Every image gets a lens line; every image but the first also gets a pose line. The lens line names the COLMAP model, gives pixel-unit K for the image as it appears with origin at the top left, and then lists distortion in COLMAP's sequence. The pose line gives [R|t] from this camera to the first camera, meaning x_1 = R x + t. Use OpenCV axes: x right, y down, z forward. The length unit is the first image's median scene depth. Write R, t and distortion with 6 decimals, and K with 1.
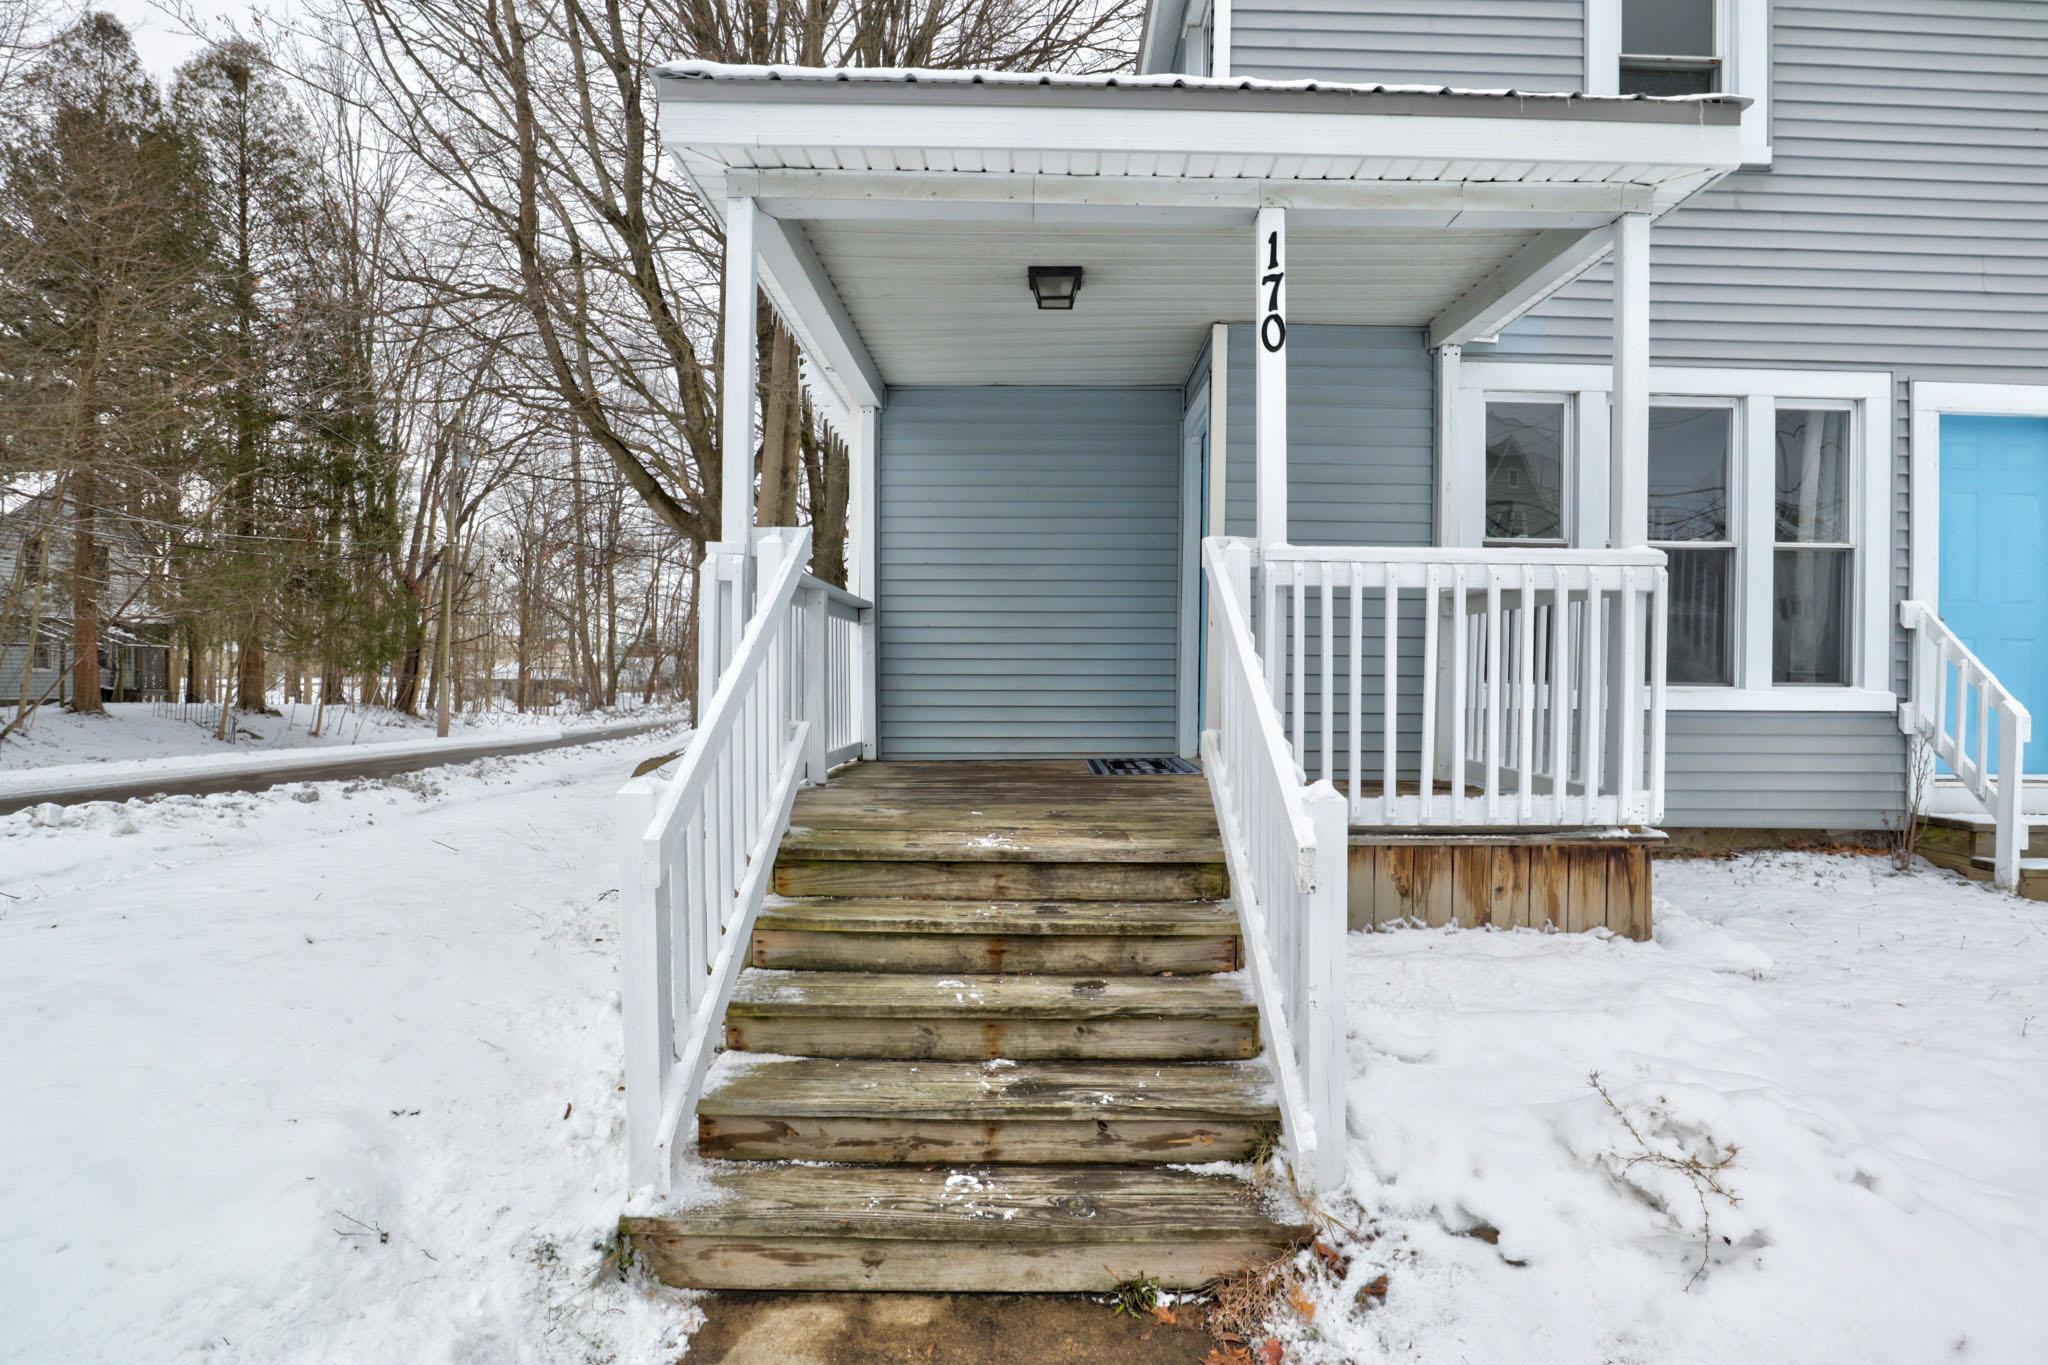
lens RADIAL K [[1031.4, 0, 1036.2], [0, 1031.4, 681.4], [0, 0, 1]] dist [-0.042311, 0.011286]
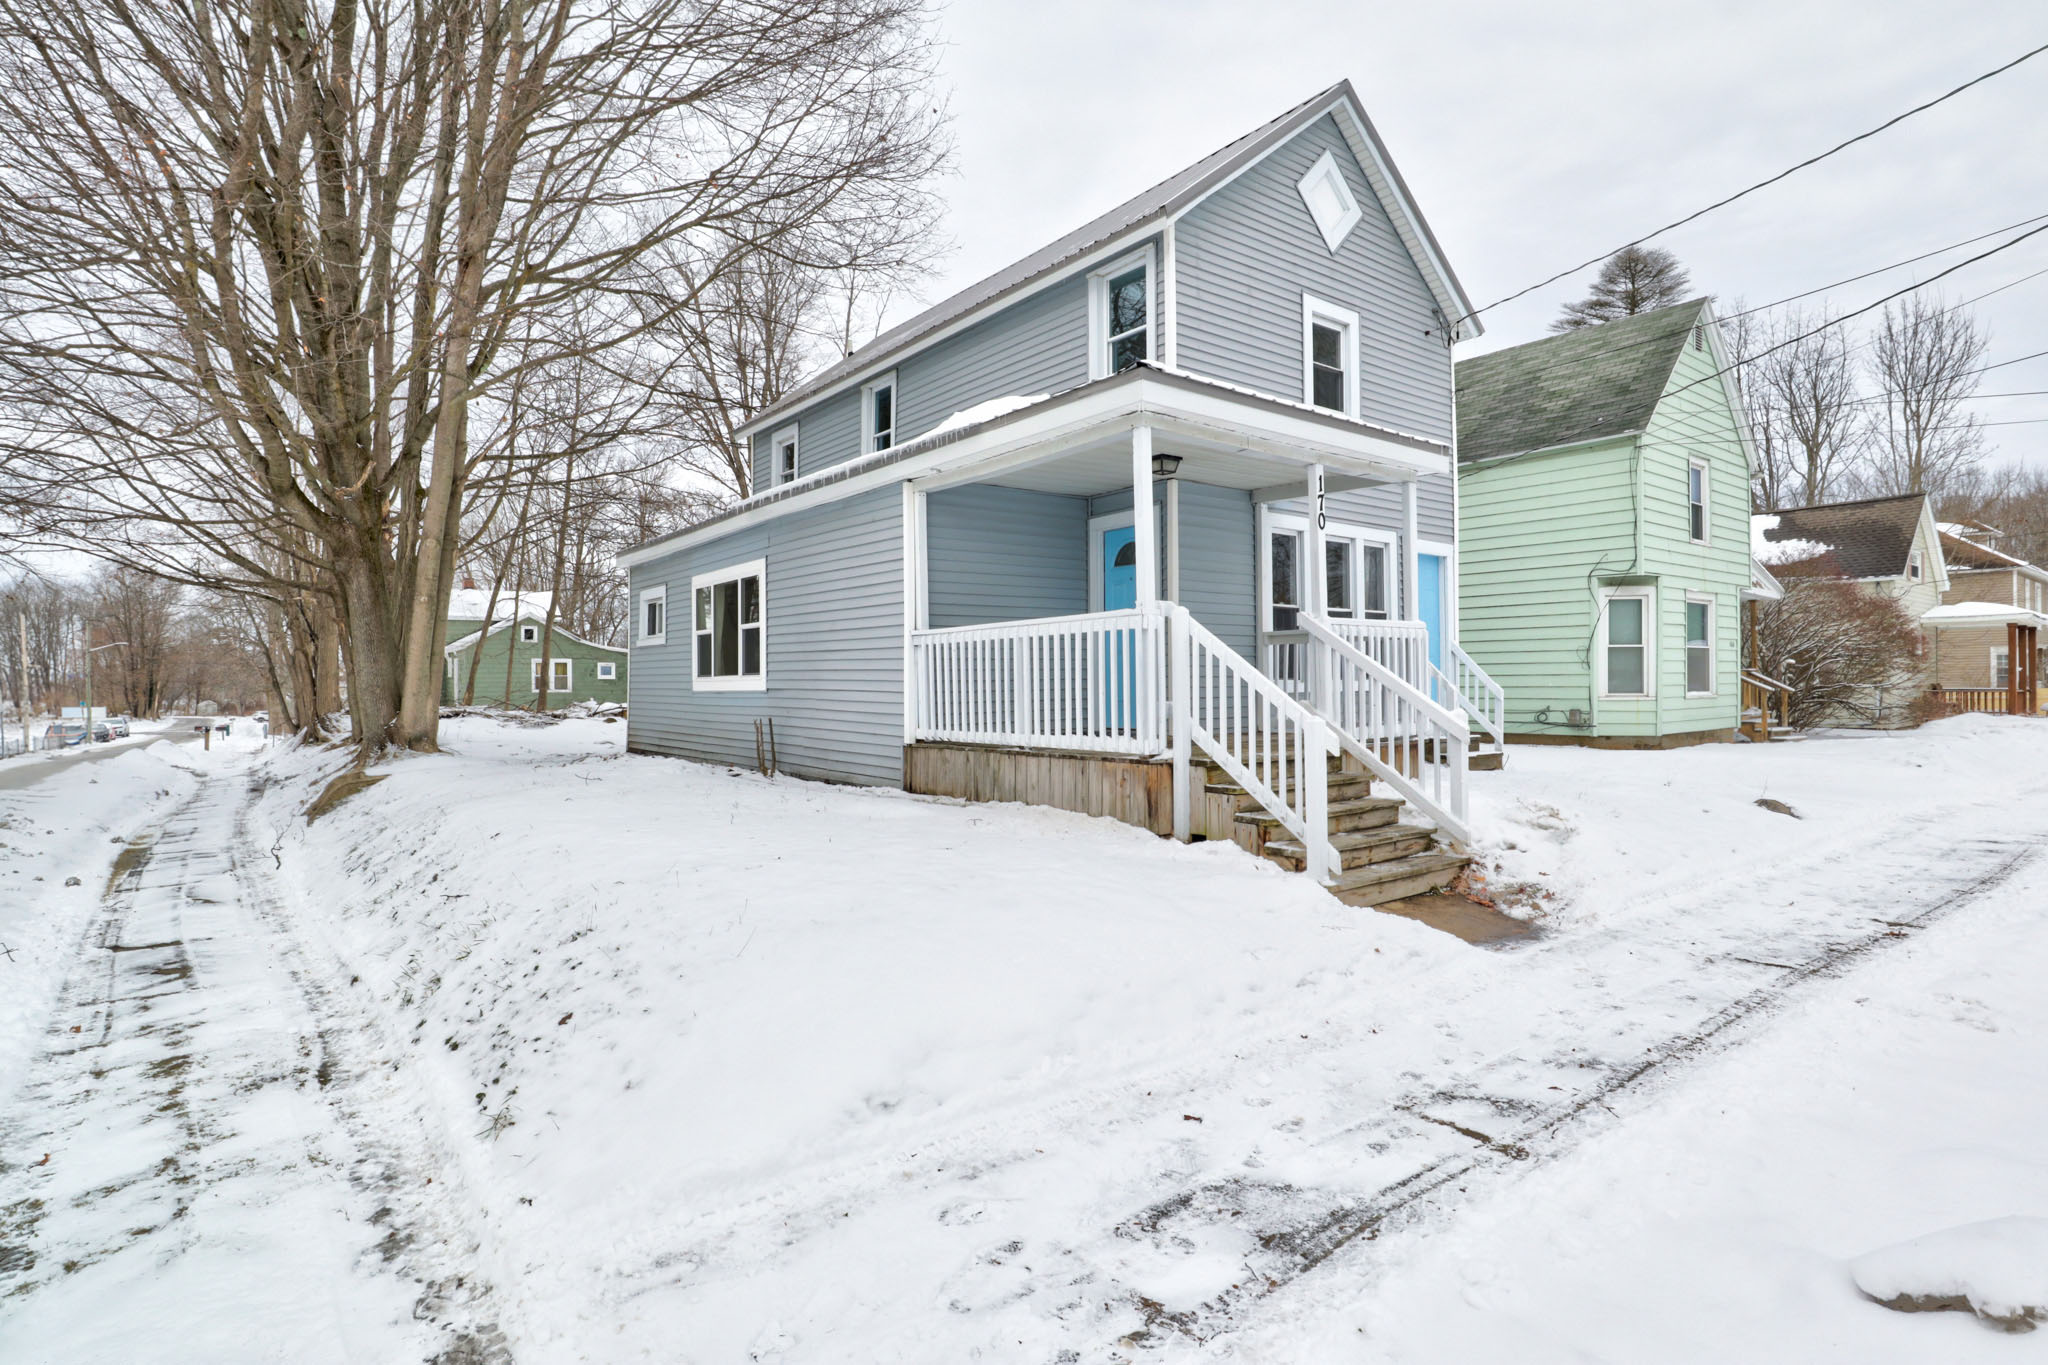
lens RADIAL K [[1031.4, 0, 1039.0], [0, 1031.4, 678.4], [0, 0, 1]] dist [-0.042311, 0.011286]
pose [[0.793155, -0.012712, 0.608887, -1.088748], [0.021250, 0.999751, -0.006809, 0.003078], [-0.608649, 0.018339, 0.793228, -0.262996]]
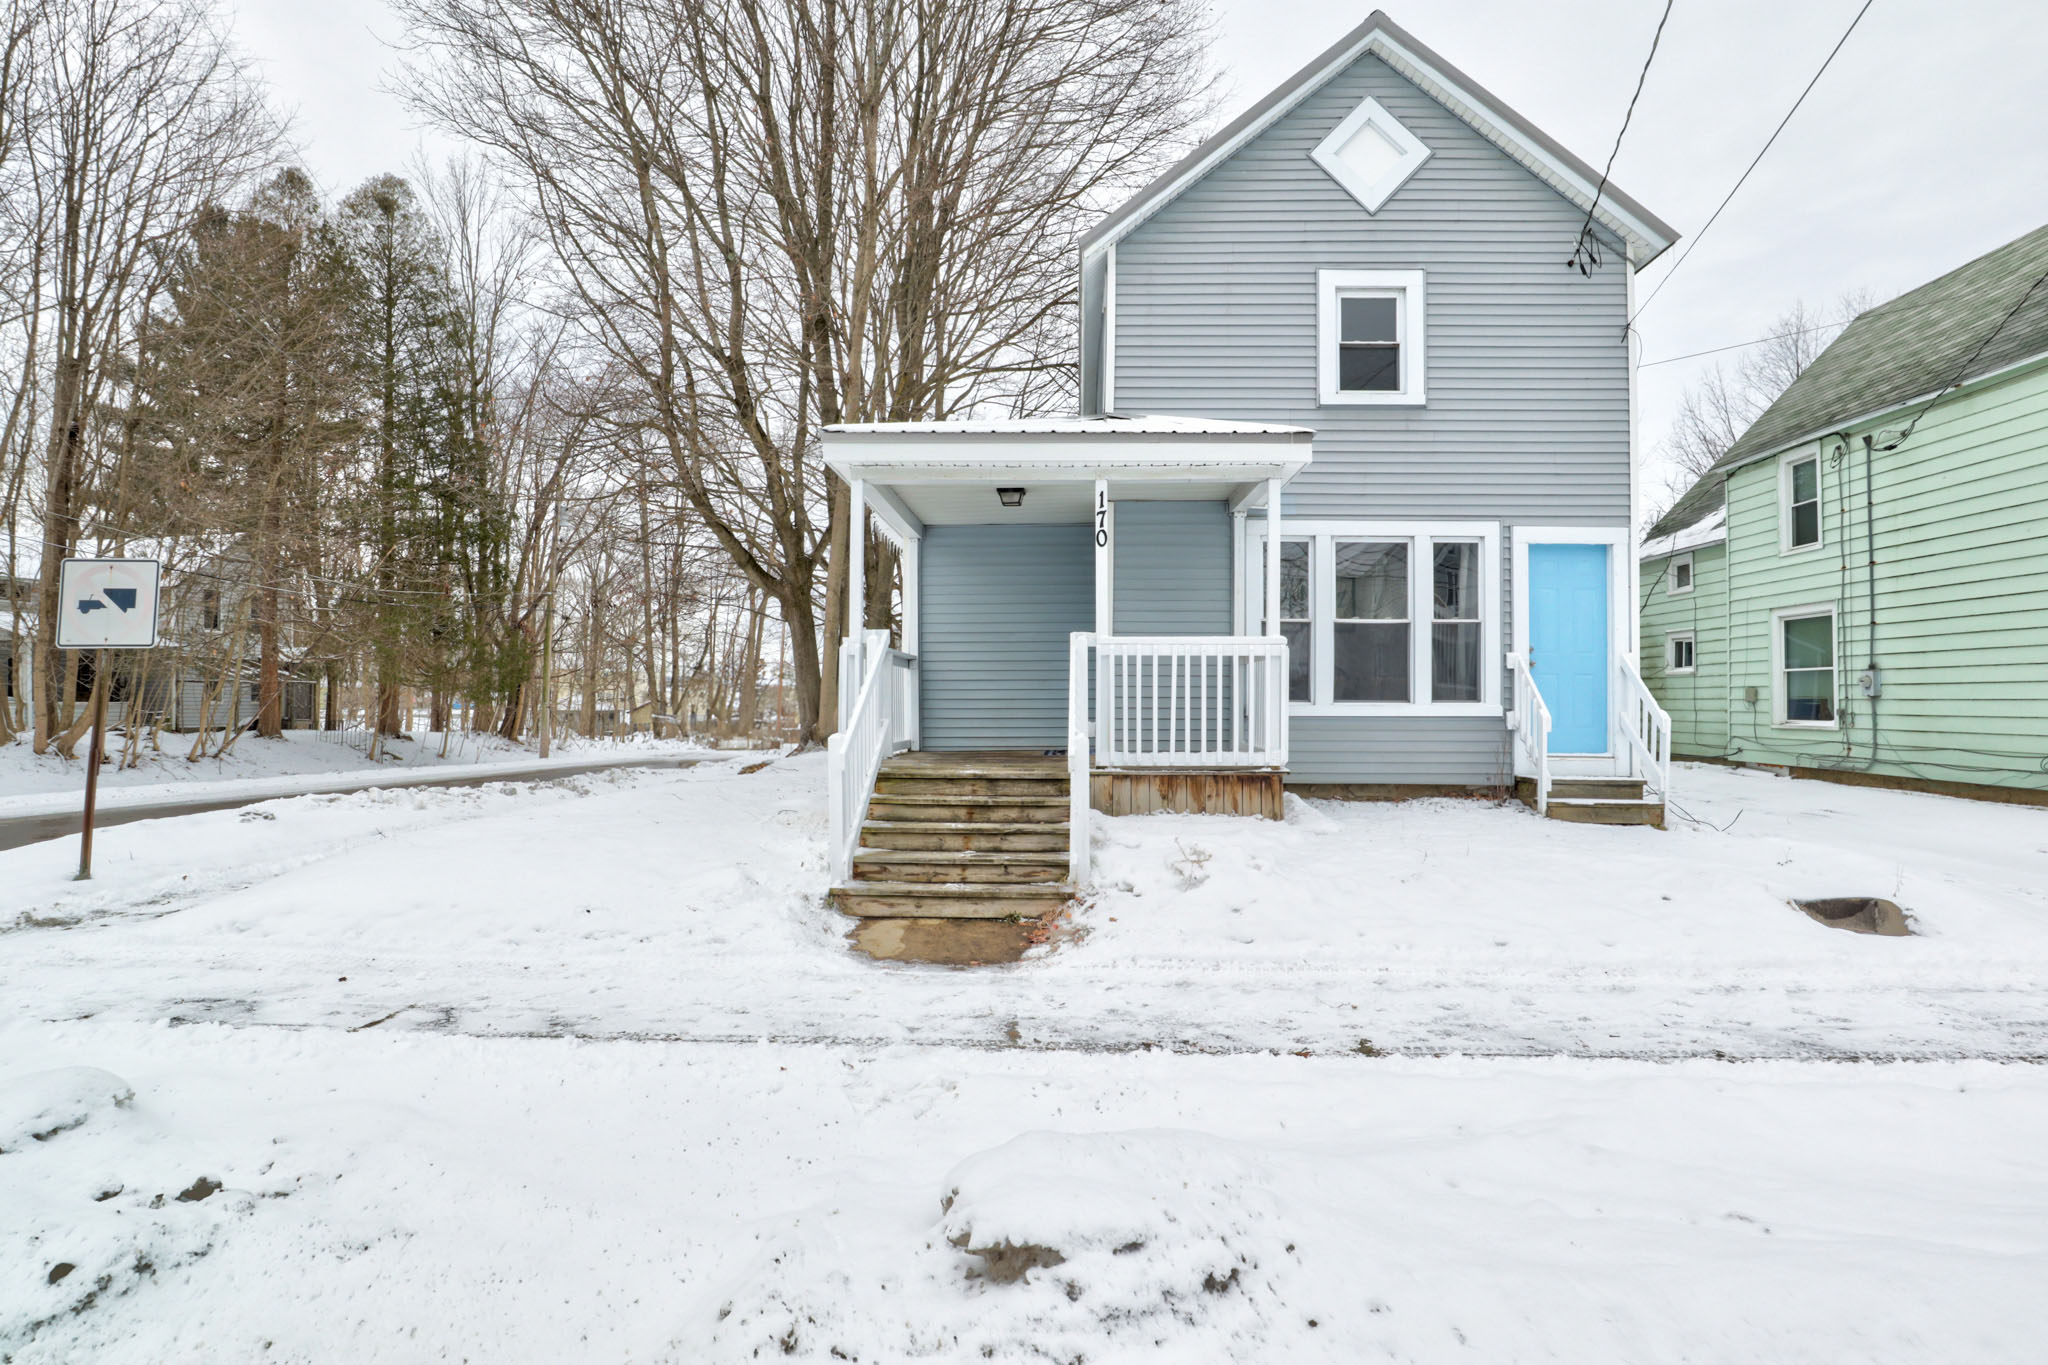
lens RADIAL K [[1031.4, 0, 1034.8], [0, 1031.4, 679.9], [0, 0, 1]] dist [-0.042311, 0.011286]
pose [[0.999144, -0.005920, -0.040942, 0.120013], [0.004674, 0.999525, -0.030447, 0.016468], [0.041103, 0.030230, 0.998697, -0.790523]]
